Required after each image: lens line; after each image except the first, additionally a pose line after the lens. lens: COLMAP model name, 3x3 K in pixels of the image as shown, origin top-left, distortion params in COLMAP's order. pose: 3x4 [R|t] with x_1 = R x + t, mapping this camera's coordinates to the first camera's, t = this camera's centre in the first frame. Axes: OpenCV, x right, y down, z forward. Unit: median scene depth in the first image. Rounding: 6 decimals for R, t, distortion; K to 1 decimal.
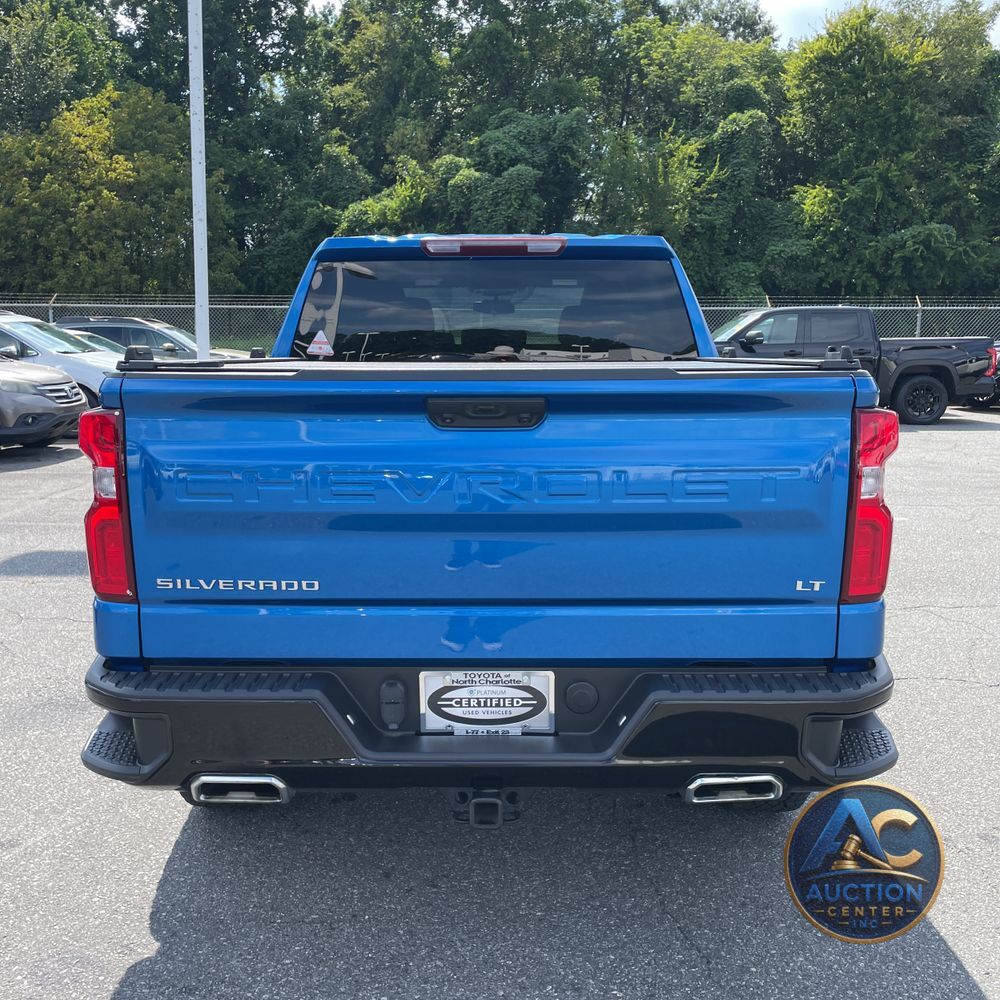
lens RADIAL K [[1030.8, 0, 510.4], [0, 1030.8, 500.8], [0, 0, 1]] dist [0.094462, -0.141701]
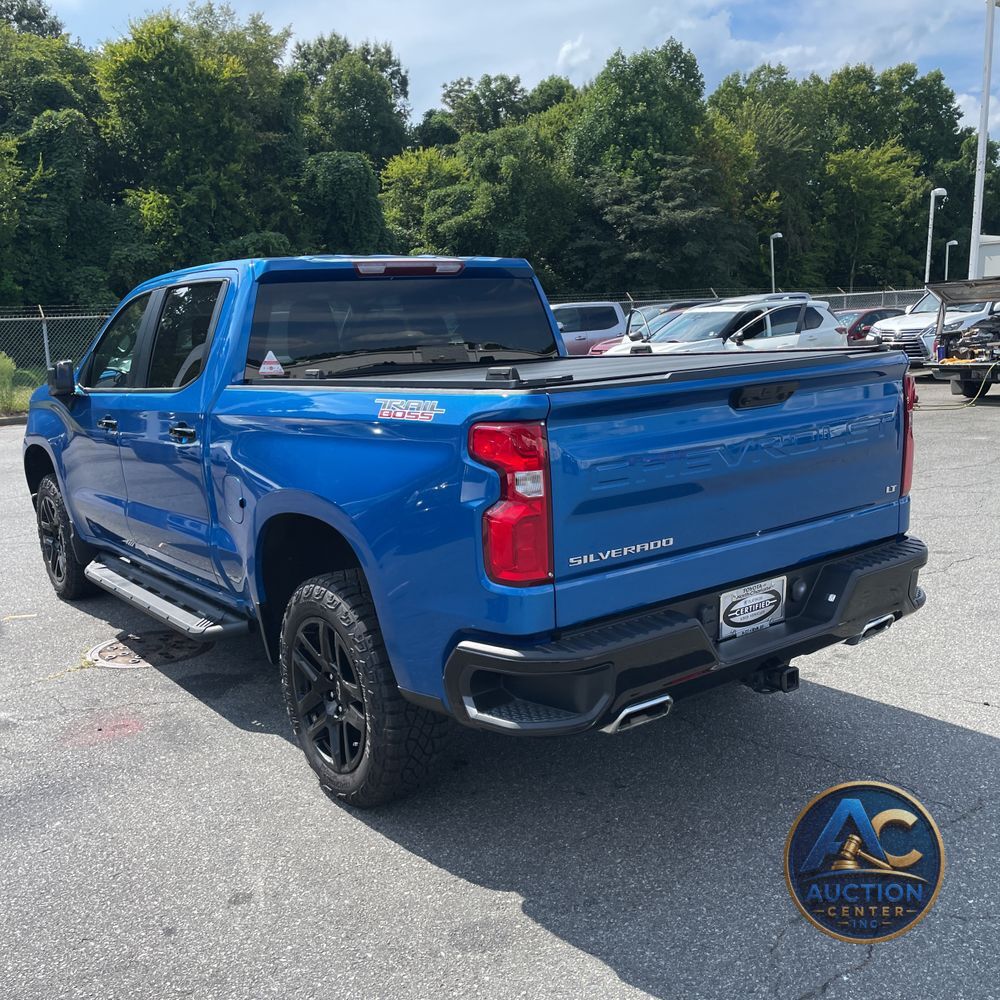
lens RADIAL K [[1030.8, 0, 510.4], [0, 1030.8, 500.8], [0, 0, 1]] dist [0.094462, -0.141701]
pose [[0.788871, -0.143108, 0.597664, -0.074682], [0.144604, 0.988429, 0.045807, -0.003747], [-0.597304, 0.050289, 0.800437, 0.006094]]
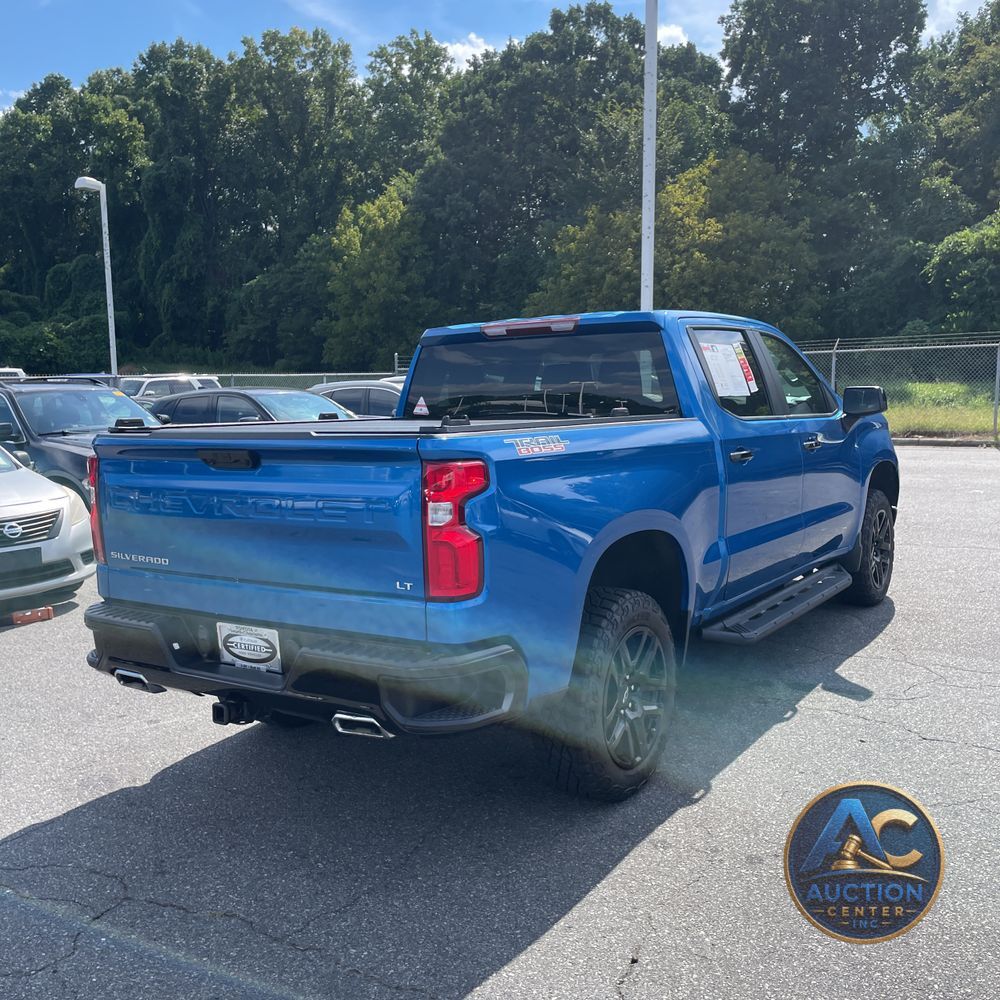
lens RADIAL K [[1039.7, 0, 511.1], [0, 1039.7, 483.9], [0, 0, 1]] dist [0.104578, -0.162334]
pose [[0.833124, 0.027055, -0.552424, 0.080401], [-0.058069, 0.997561, -0.038718, -0.000651], [0.550029, 0.064336, 0.832664, -0.006841]]
